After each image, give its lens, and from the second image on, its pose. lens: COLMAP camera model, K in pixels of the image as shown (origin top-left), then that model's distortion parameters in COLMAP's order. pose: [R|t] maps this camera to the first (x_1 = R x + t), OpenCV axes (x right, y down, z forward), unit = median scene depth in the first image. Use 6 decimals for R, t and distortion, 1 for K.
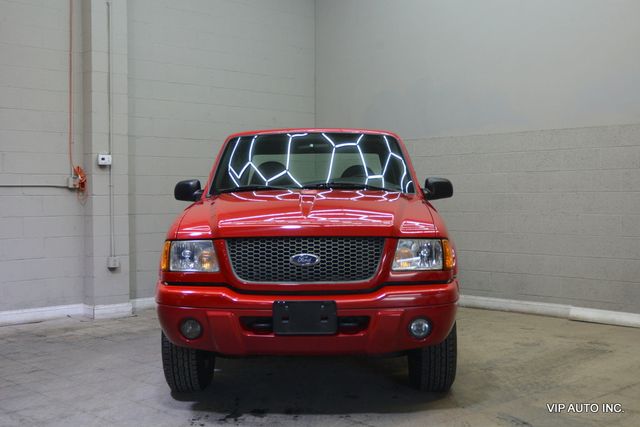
lens RADIAL K [[826.7, 0, 320.0], [0, 826.7, 213.5], [0, 0, 1]] dist [-0.003958, -0.000907]
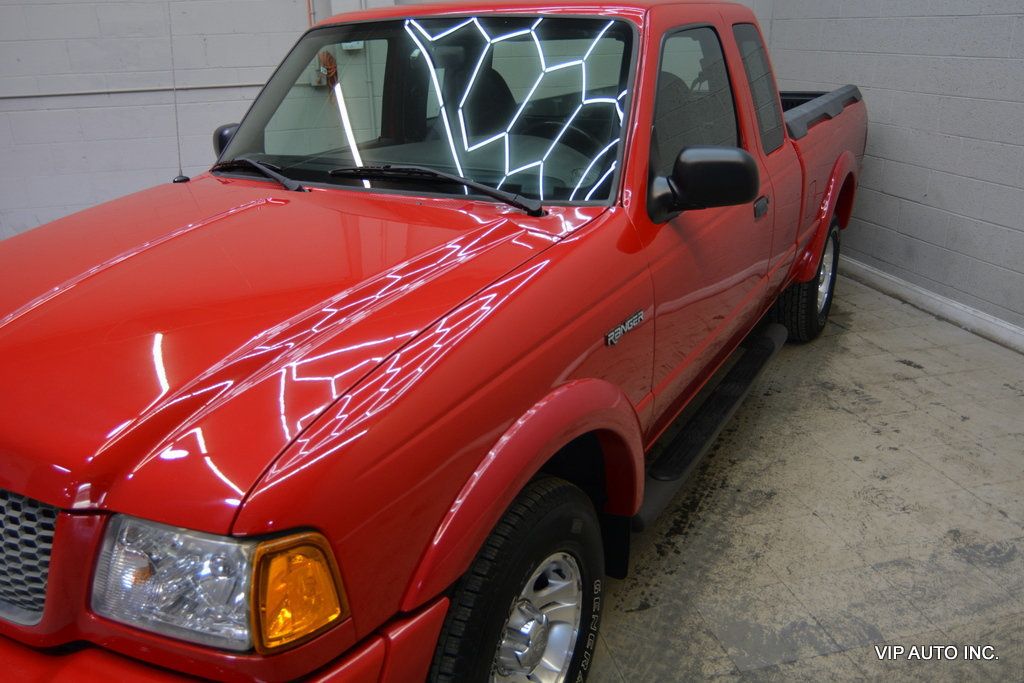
lens RADIAL K [[828.1, 0, 503.0], [0, 828.1, 337.2], [0, 0, 1]] dist [-0.008194, -0.002089]
pose [[0.866666, 0.161198, -0.472128, 0.180257], [0.008971, 0.941171, 0.337811, -0.064371], [0.498807, -0.297005, 0.814235, 0.470447]]
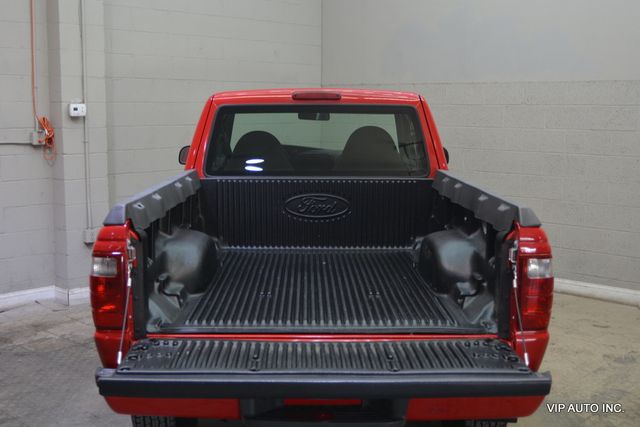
lens RADIAL K [[813.4, 0, 317.6], [0, 813.4, 212.4], [0, 0, 1]] dist [-0.014065, 0.013062]
pose [[0.998163, 0.003879, 0.060463, -0.076270], [-0.010623, 0.993693, 0.111633, -0.056840], [-0.059649, -0.112070, 0.991908, 0.196825]]
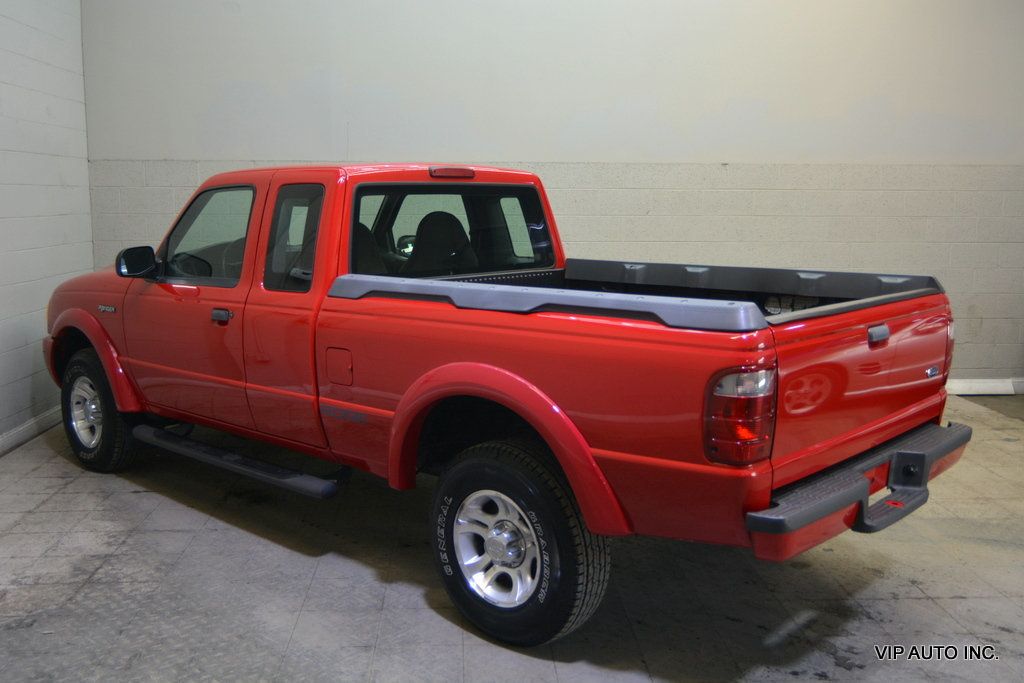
lens RADIAL K [[977.3, 0, 512.5], [0, 977.3, 338.9], [0, 0, 1]] dist [-0.009043, -0.005856]
pose [[0.636776, -0.100755, 0.764438, -0.456073], [0.006200, 0.992063, 0.125592, -0.050347], [-0.771024, -0.075234, 0.632346, 0.405656]]
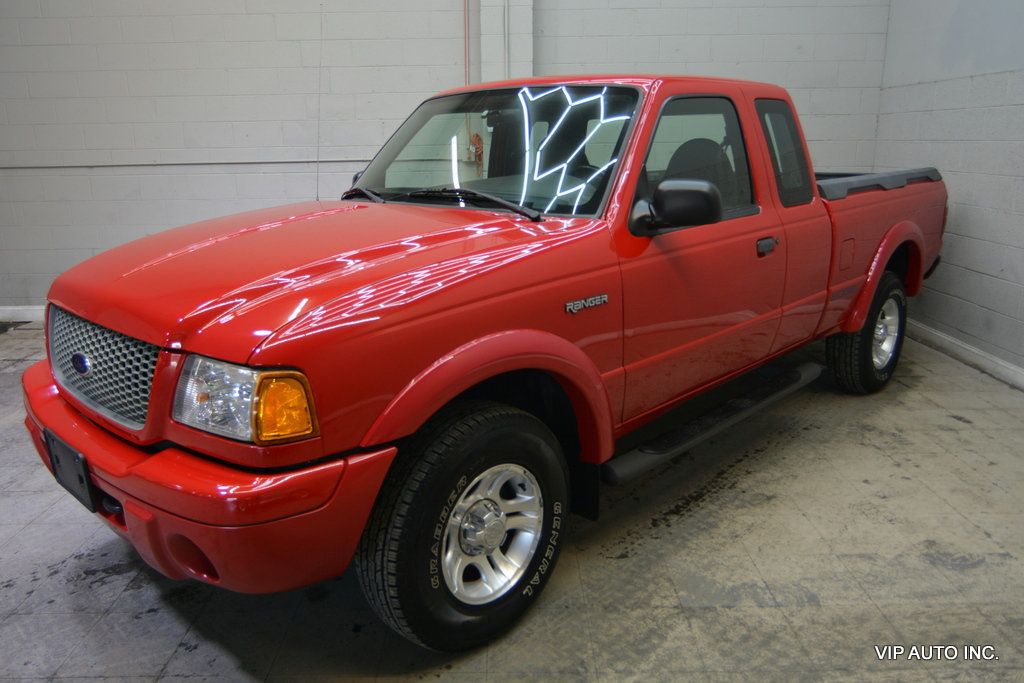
lens RADIAL K [[781.1, 0, 505.6], [0, 781.1, 338.6], [0, 0, 1]] dist [-0.006395, 0.004906]
pose [[0.727181, 0.167656, -0.665657, 0.273456], [-0.008555, 0.971853, 0.235431, -0.043055], [0.686393, -0.165506, 0.708147, 0.449756]]
